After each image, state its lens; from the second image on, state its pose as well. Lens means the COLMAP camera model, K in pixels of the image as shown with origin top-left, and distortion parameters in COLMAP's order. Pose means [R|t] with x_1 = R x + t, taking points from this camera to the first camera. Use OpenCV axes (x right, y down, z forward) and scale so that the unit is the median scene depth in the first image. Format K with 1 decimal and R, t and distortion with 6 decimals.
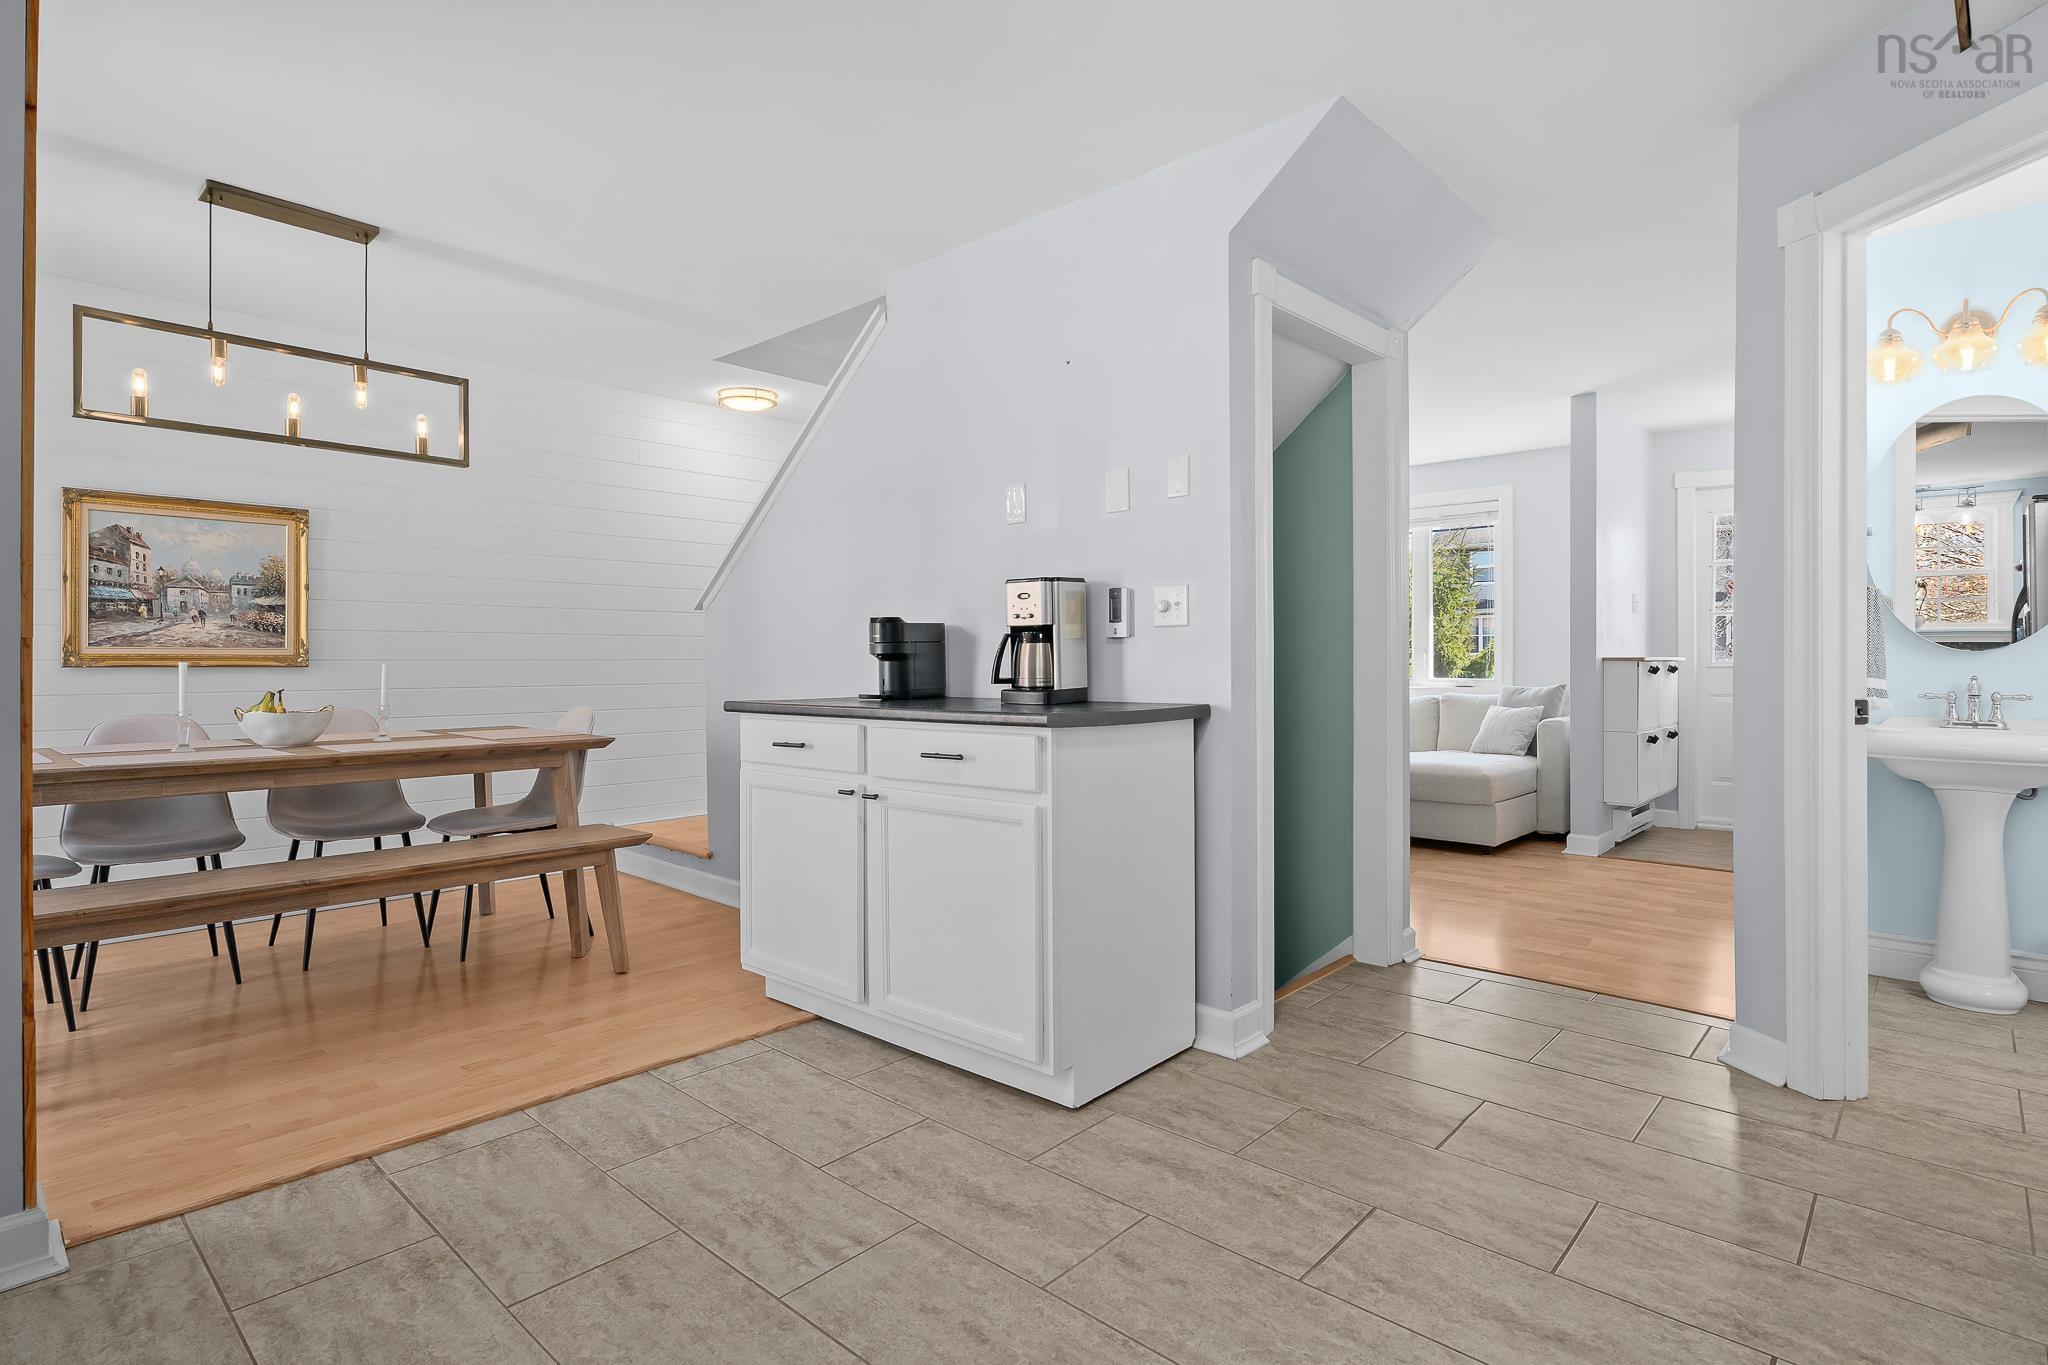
lens RADIAL K [[1025.1, 0, 1014.3], [0, 1025.1, 661.1], [0, 0, 1]] dist [0.000692, 0.000003]
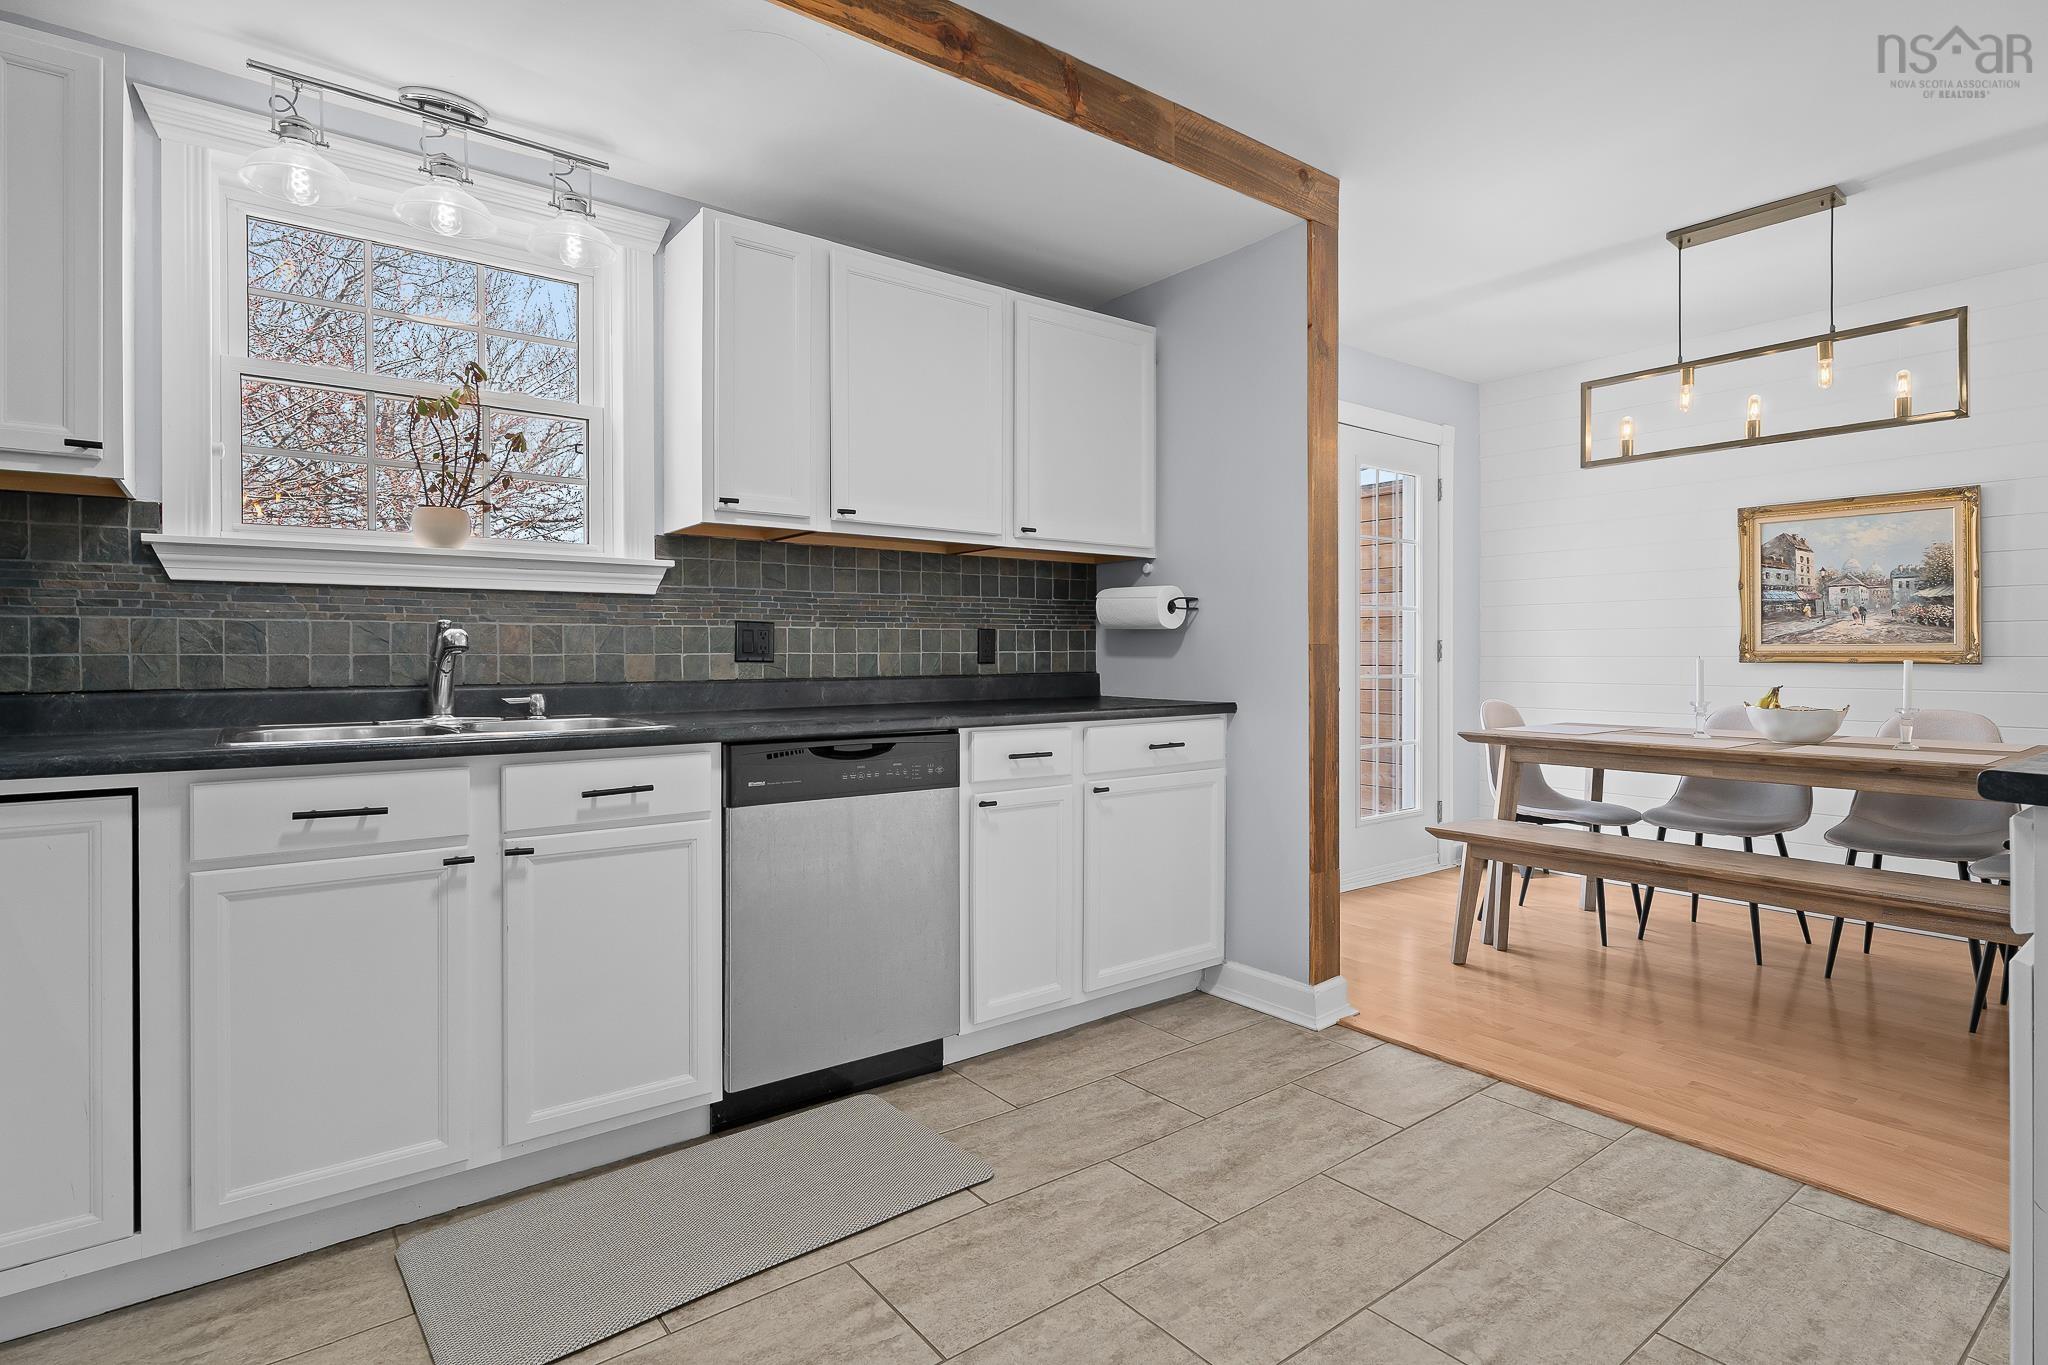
lens RADIAL K [[1025.1, 0, 1014.3], [0, 1025.1, 661.1], [0, 0, 1]] dist [0.000692, 0.000003]
pose [[-0.172565, 0.005774, -0.984981, 0.354918], [-0.001052, 0.999981, 0.006046, -0.001670], [0.984998, 0.002080, -0.172555, 0.374178]]
